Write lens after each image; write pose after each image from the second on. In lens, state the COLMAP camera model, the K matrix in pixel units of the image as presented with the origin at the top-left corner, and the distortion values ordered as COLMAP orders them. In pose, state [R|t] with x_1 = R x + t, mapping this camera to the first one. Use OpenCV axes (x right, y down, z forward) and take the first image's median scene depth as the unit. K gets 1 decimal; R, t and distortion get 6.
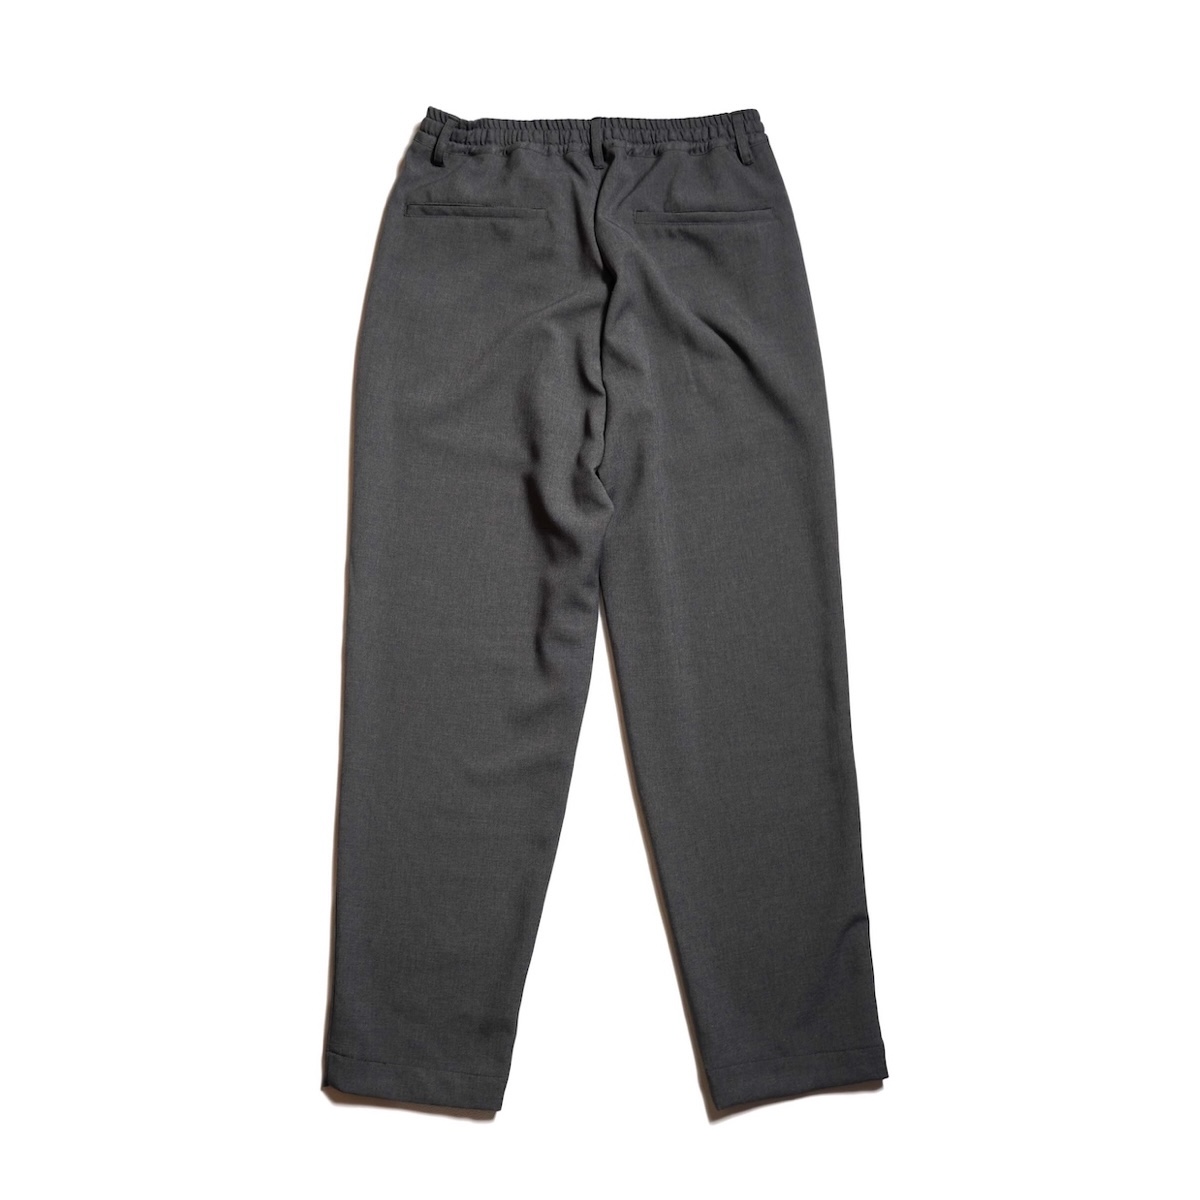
lens RADIAL K [[1390.0, 0, 600.0], [0, 1390.0, 600.0], [0, 0, 1]] dist [-0.012002, -0.013280]
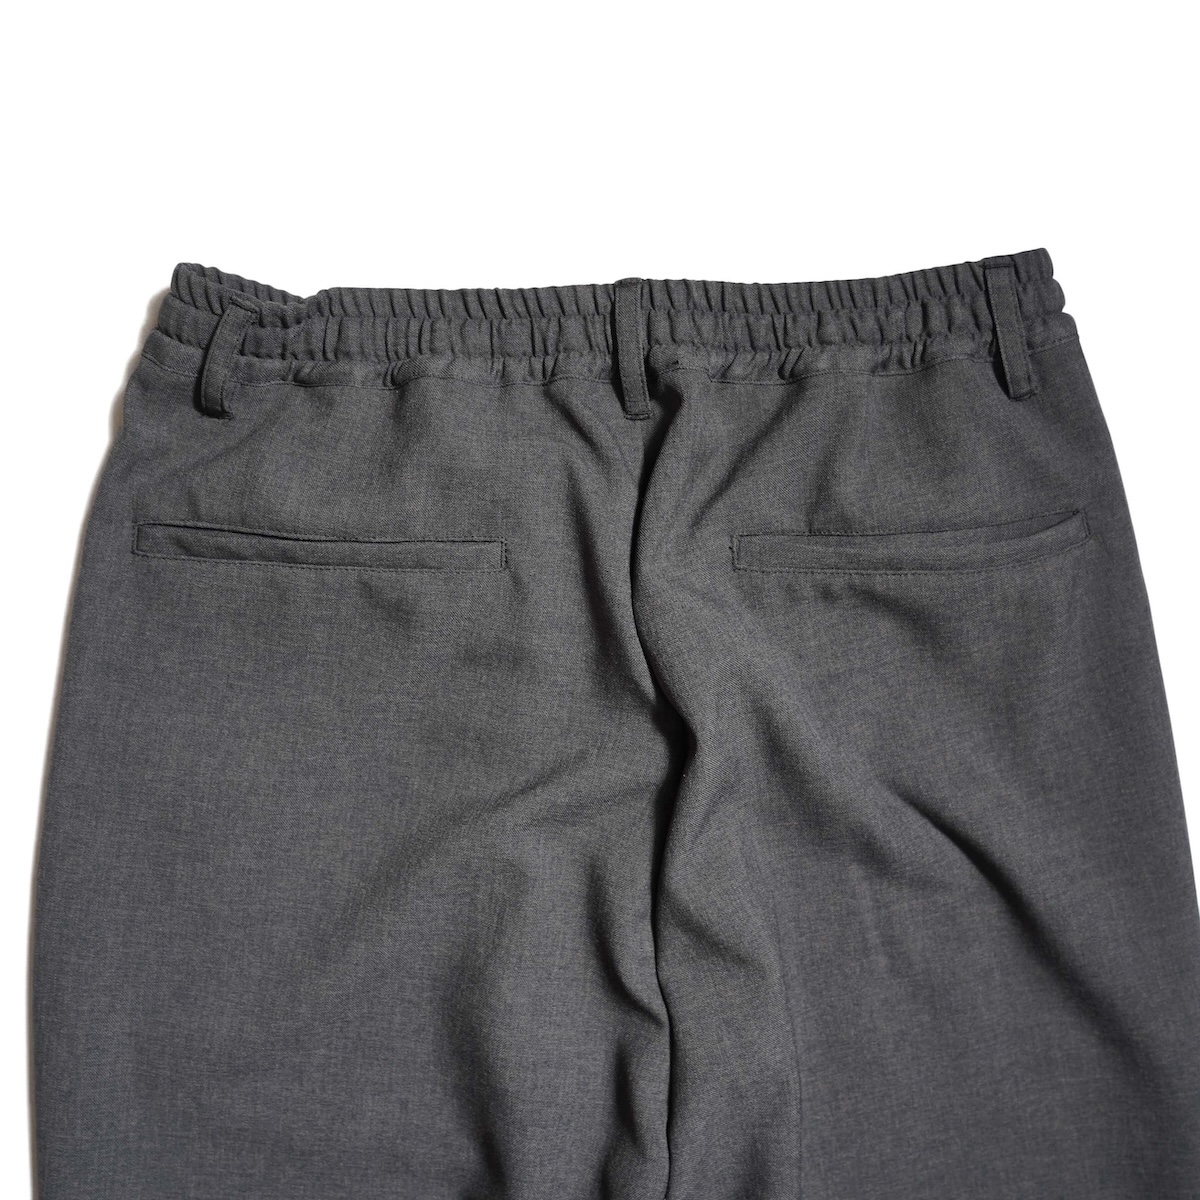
lens RADIAL K [[1390.0, 0, 600.0], [0, 1390.0, 600.0], [0, 0, 1]] dist [-0.012002, -0.013280]
pose [[0.999312, -0.024246, 0.028059, -0.023140], [0.020194, 0.990416, 0.136630, -0.315024], [-0.031103, -0.135970, 0.990225, 0.616806]]
